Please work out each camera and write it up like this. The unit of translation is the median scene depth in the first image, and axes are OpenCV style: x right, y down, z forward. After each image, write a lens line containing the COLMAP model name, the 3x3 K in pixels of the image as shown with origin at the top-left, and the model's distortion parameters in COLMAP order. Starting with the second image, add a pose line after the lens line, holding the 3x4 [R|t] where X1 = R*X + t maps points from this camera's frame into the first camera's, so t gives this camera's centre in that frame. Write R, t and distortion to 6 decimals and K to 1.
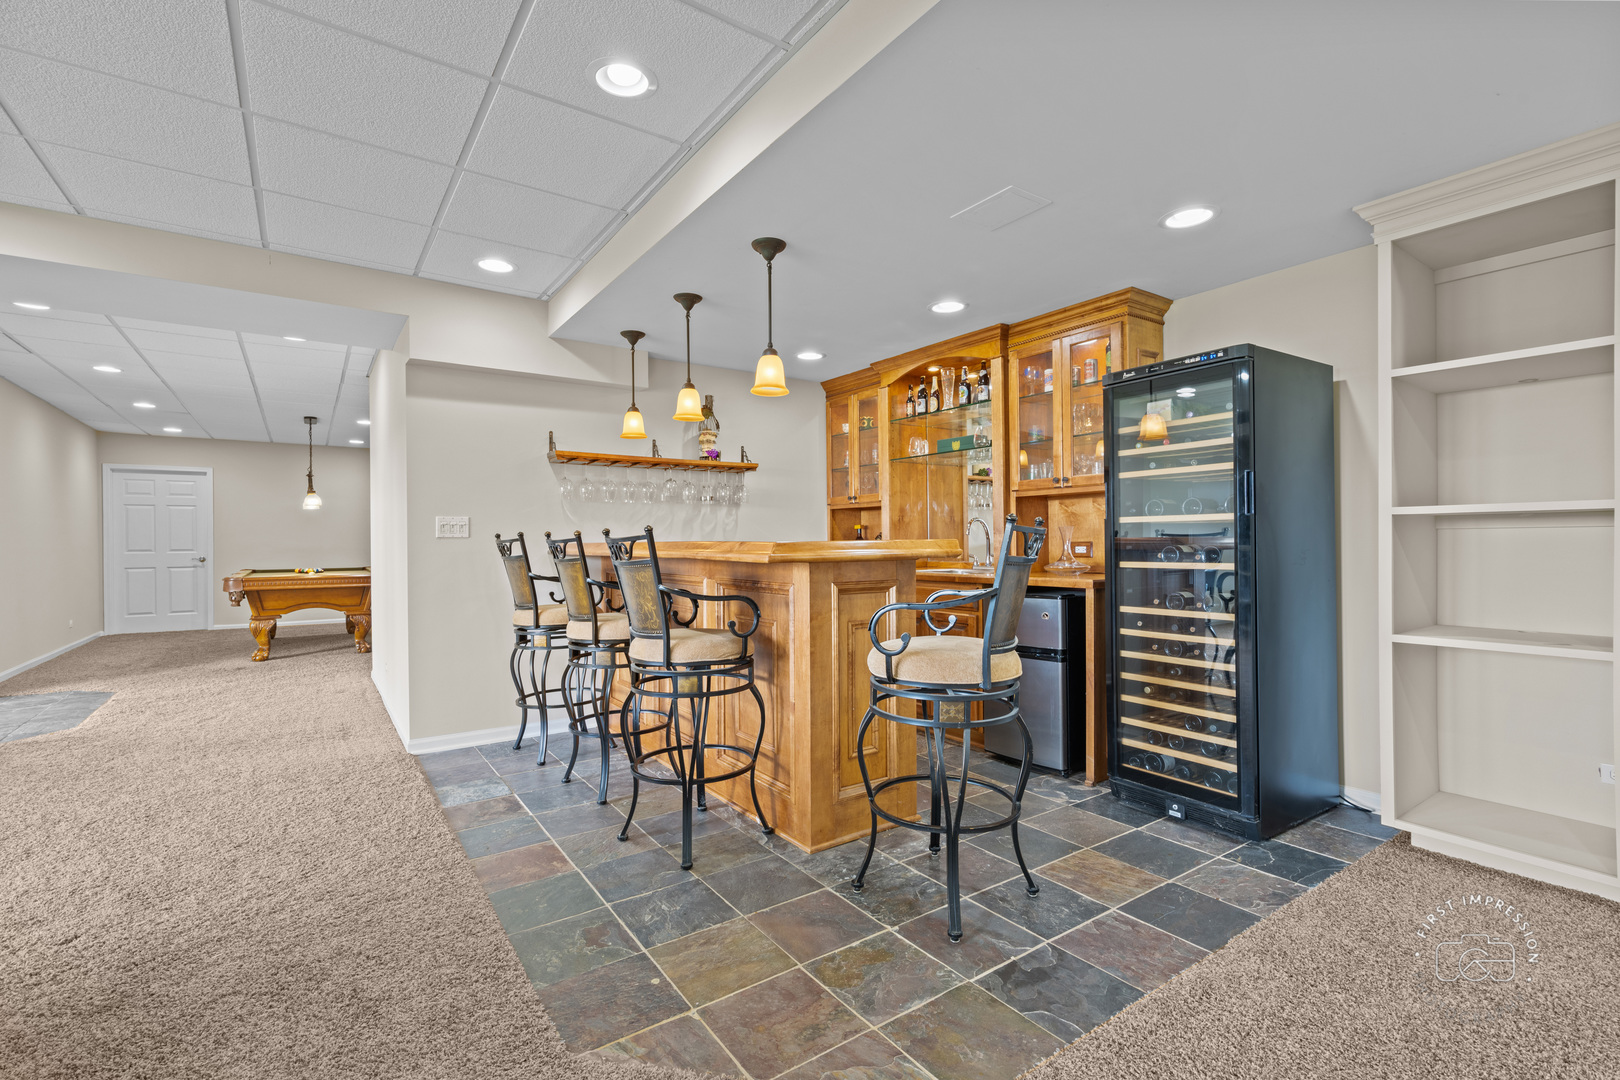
lens RADIAL K [[728.5, 0, 813.1], [0, 728.5, 545.0], [0, 0, 1]] dist [-0.000700, 0.000210]
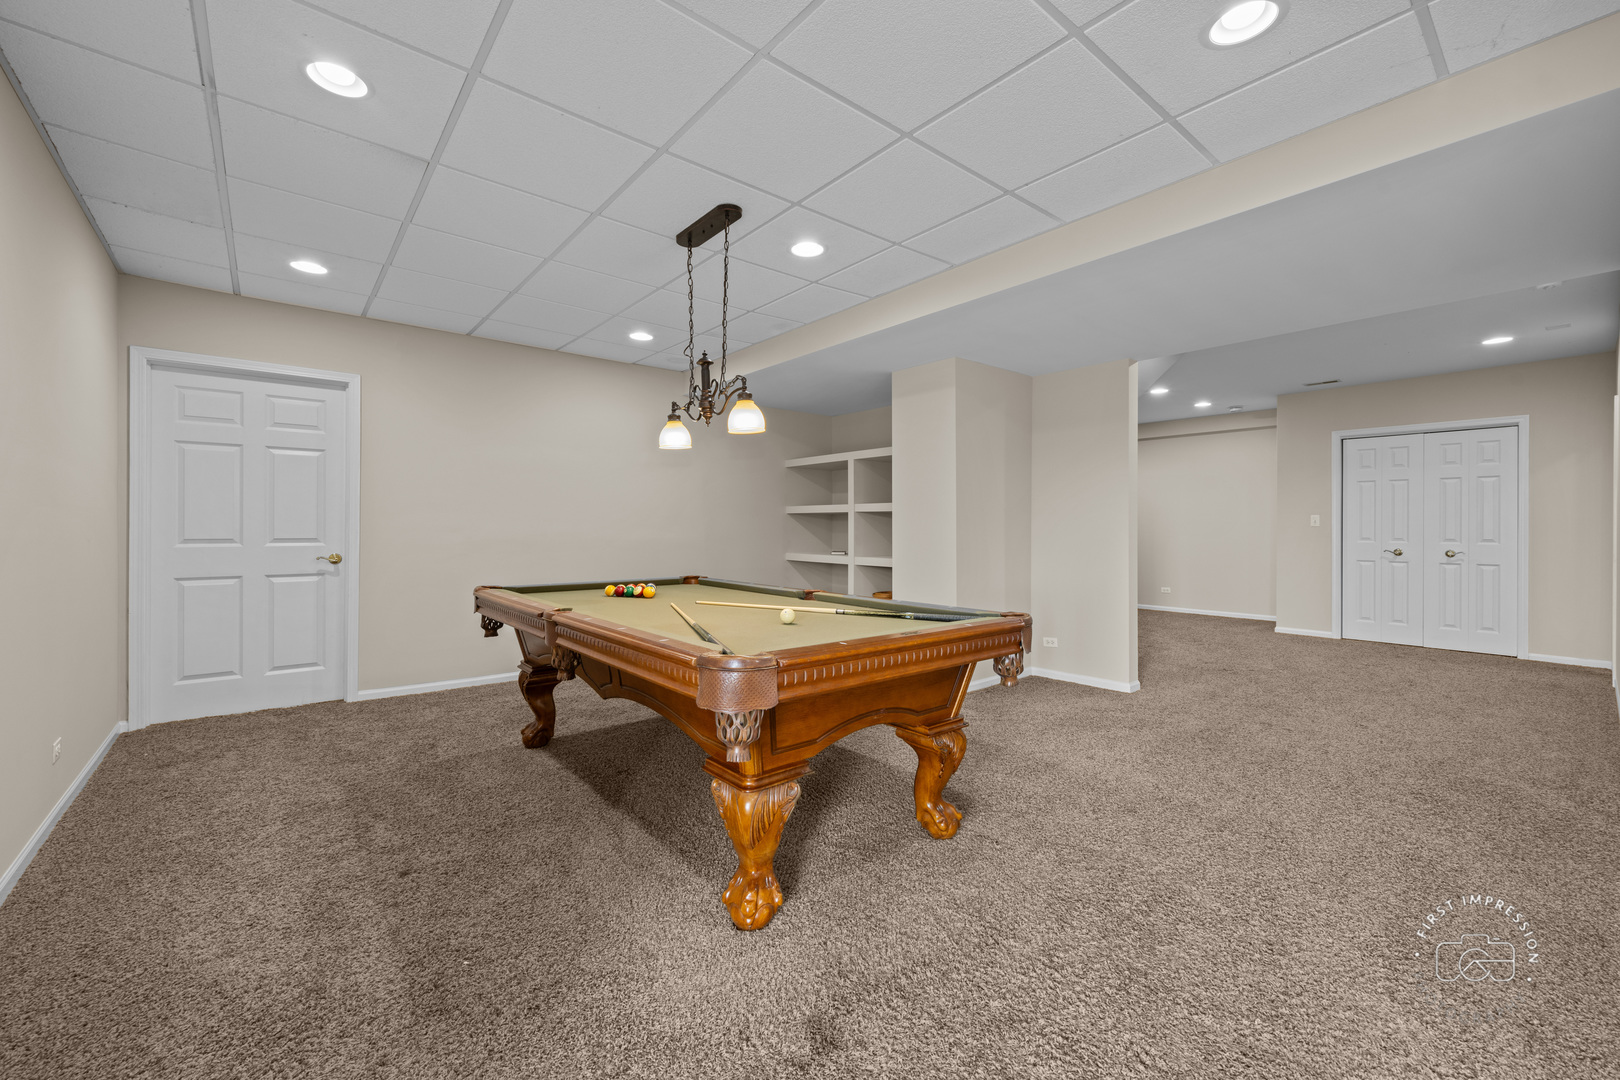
lens RADIAL K [[652.8, 0, 809.5], [0, 652.8, 537.0], [0, 0, 1]] dist [0.003751, 0.000185]
pose [[0.996017, 0.000493, 0.089167, -1.437371], [-0.000783, 0.999995, 0.003214, 0.007530], [-0.089165, -0.003271, 0.996011, 1.358455]]
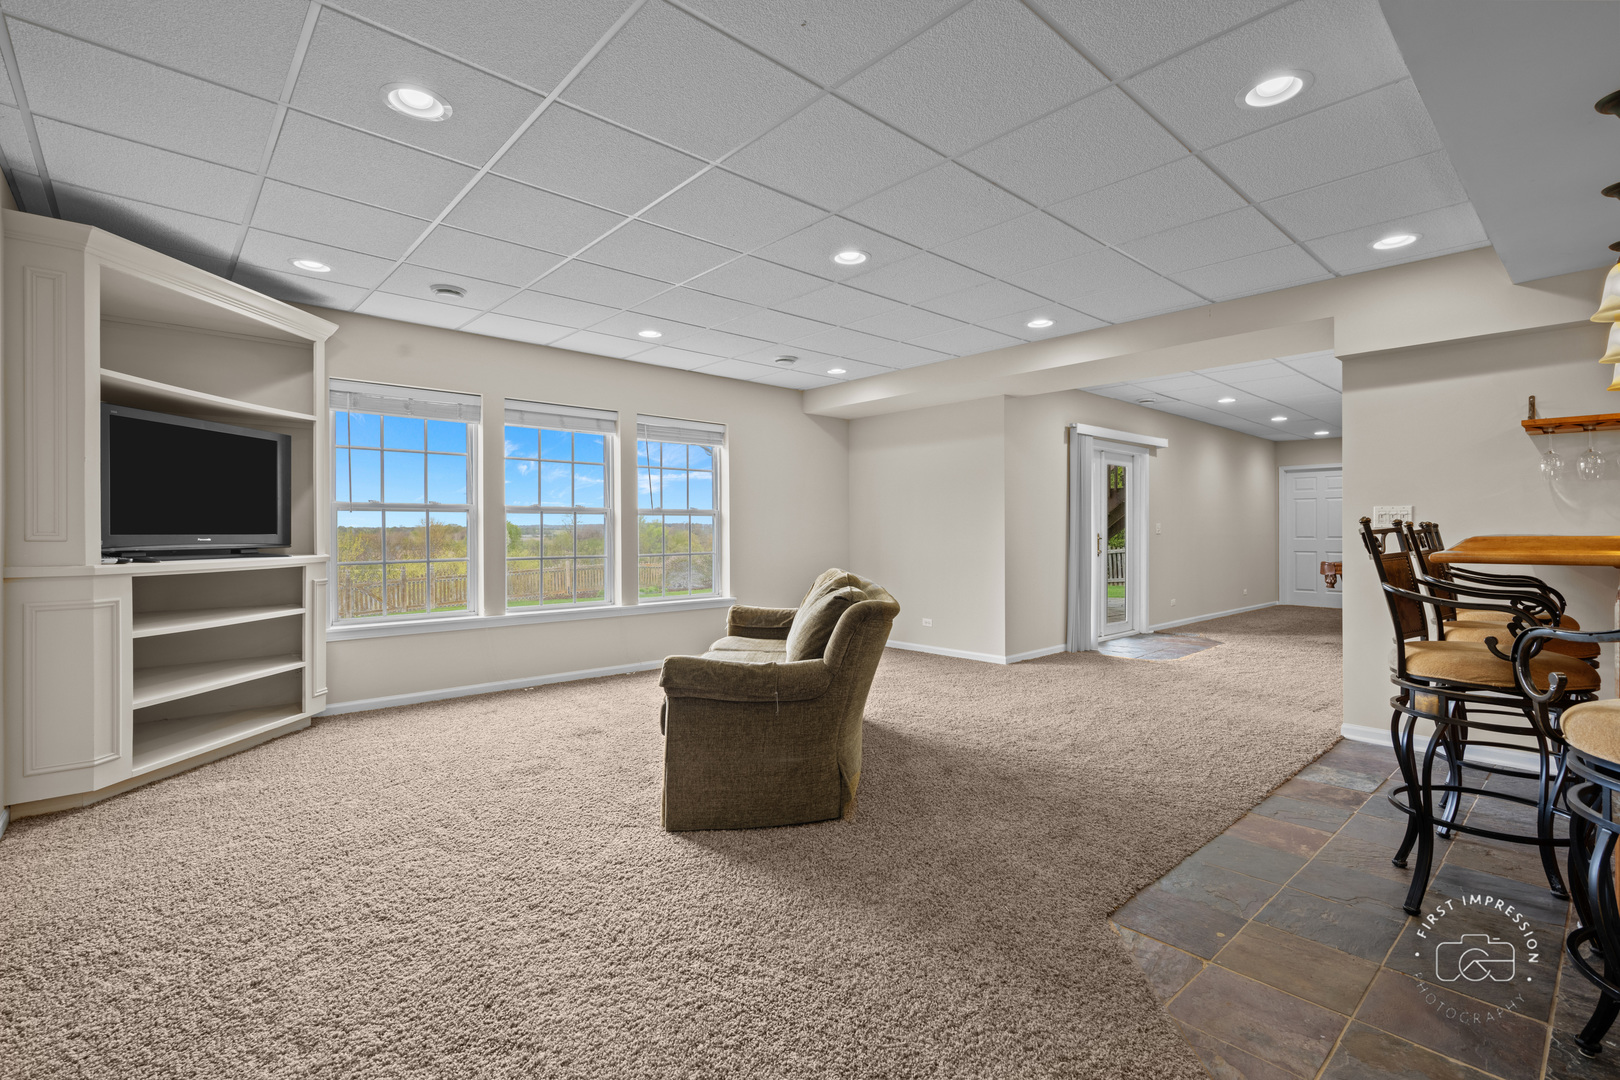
lens RADIAL K [[728.5, 0, 810.9], [0, 728.5, 531.5], [0, 0, 1]] dist [-0.000700, 0.000210]
pose [[0.121937, 0.004711, -0.992527, 0.395426], [-0.005238, 0.999978, 0.004102, -0.005195], [0.992524, 0.004699, 0.121959, 0.124182]]
